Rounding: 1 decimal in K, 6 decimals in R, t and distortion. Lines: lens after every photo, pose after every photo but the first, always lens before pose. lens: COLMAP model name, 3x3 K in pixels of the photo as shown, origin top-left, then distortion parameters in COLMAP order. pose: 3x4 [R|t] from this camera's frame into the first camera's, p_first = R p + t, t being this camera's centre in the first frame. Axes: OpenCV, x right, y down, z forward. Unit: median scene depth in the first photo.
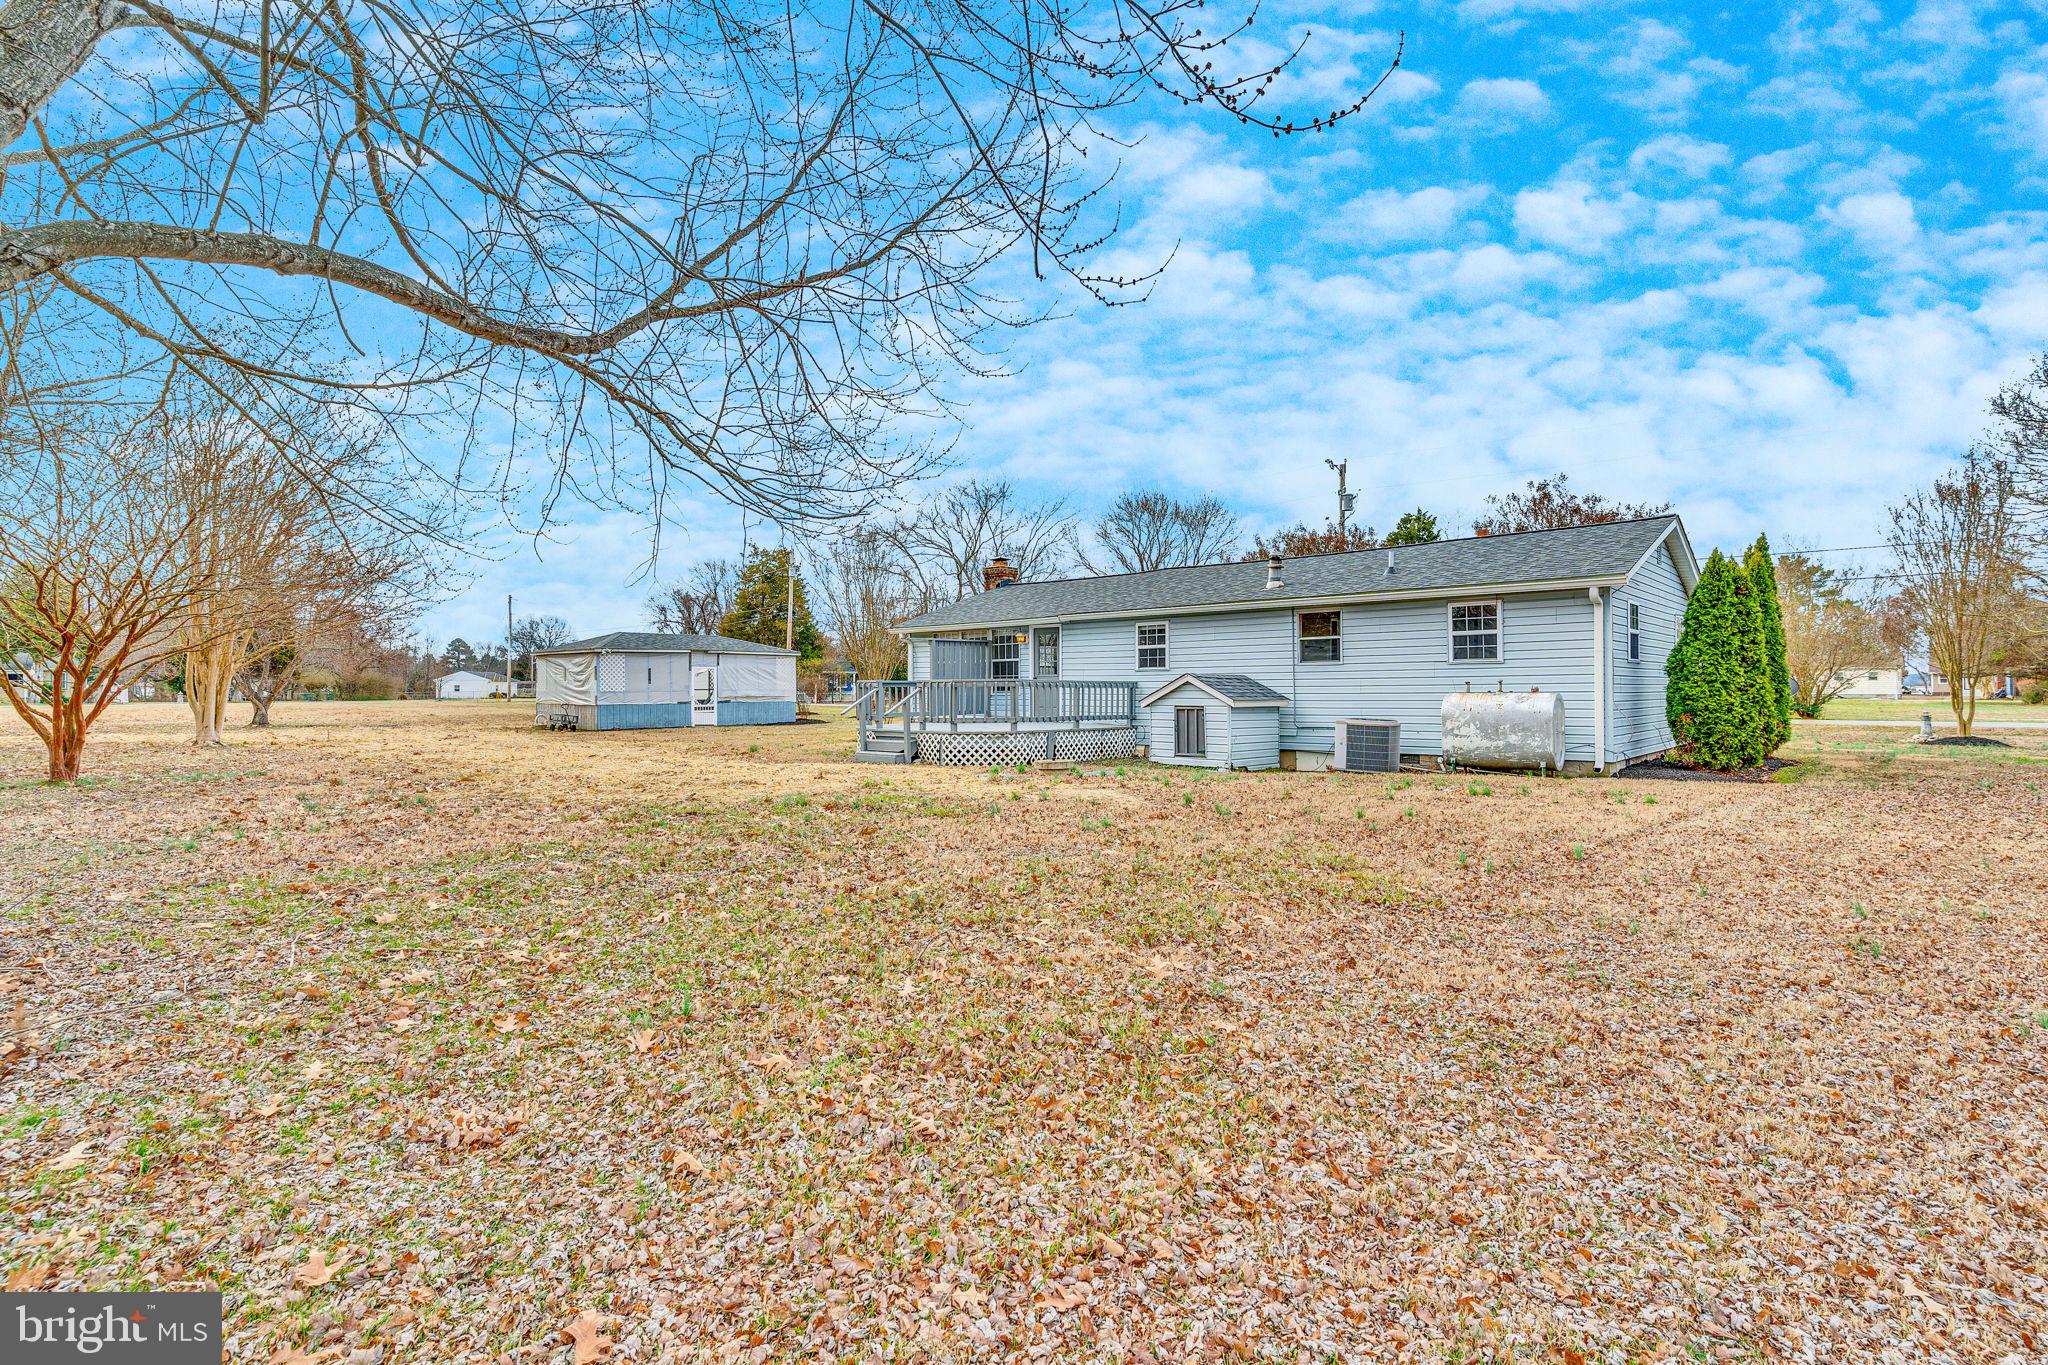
lens RADIAL K [[994.9, 0, 1019.5], [0, 994.9, 684.8], [0, 0, 1]] dist [-0.002507, 0.003278]
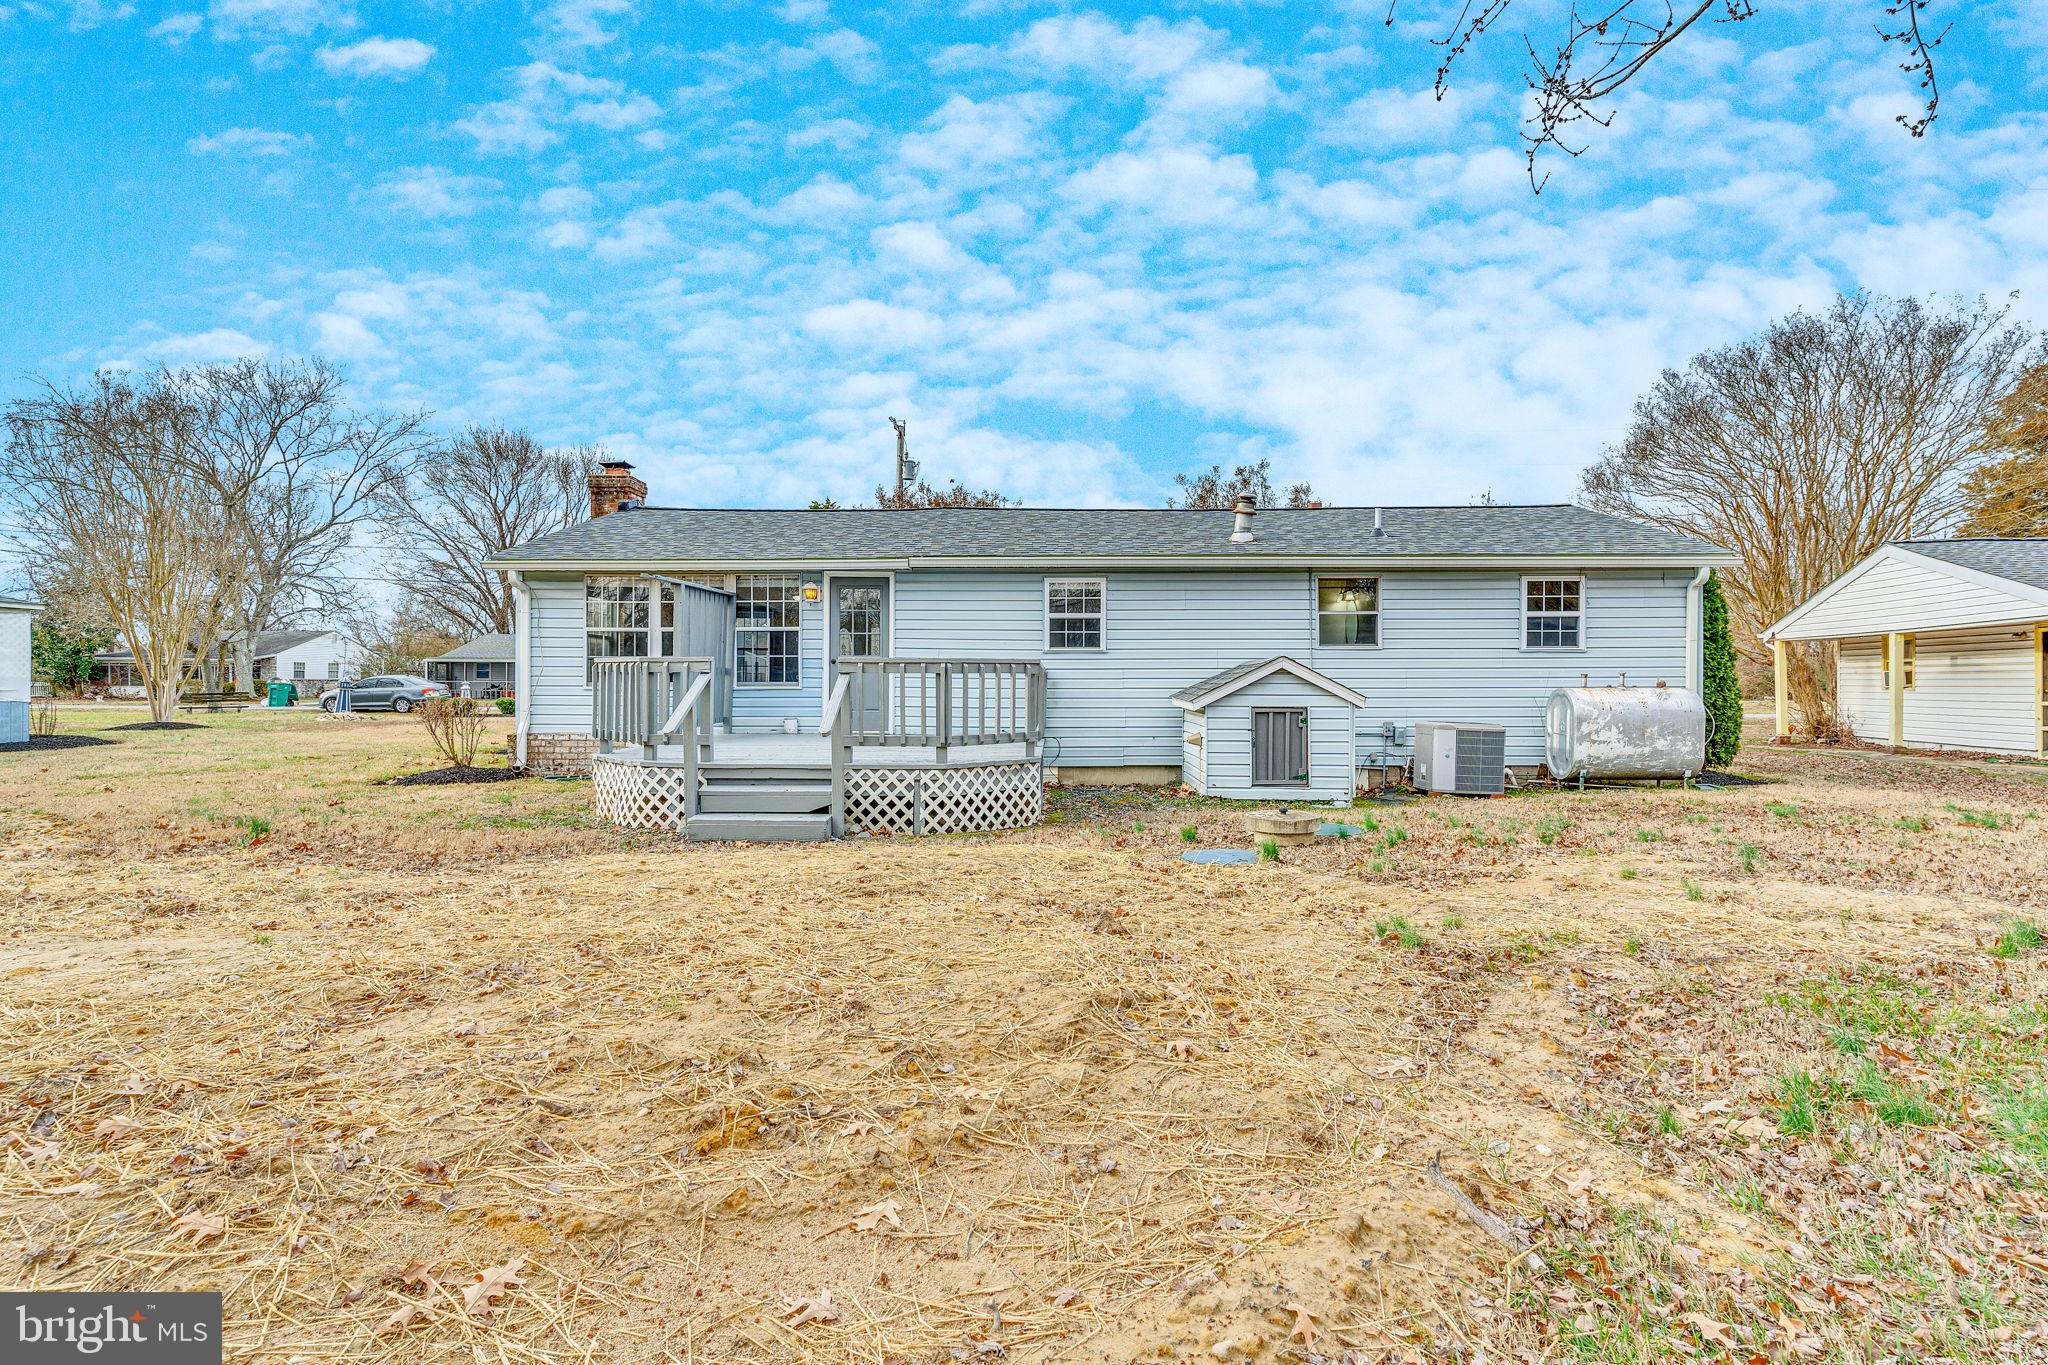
lens RADIAL K [[994.9, 0, 1025.9], [0, 994.9, 689.5], [0, 0, 1]] dist [-0.002507, 0.003278]
pose [[0.752246, 0.002836, 0.658876, -0.366864], [-0.008044, 0.999956, 0.004879, 0.008190], [-0.658833, -0.008970, 0.752236, 0.612621]]
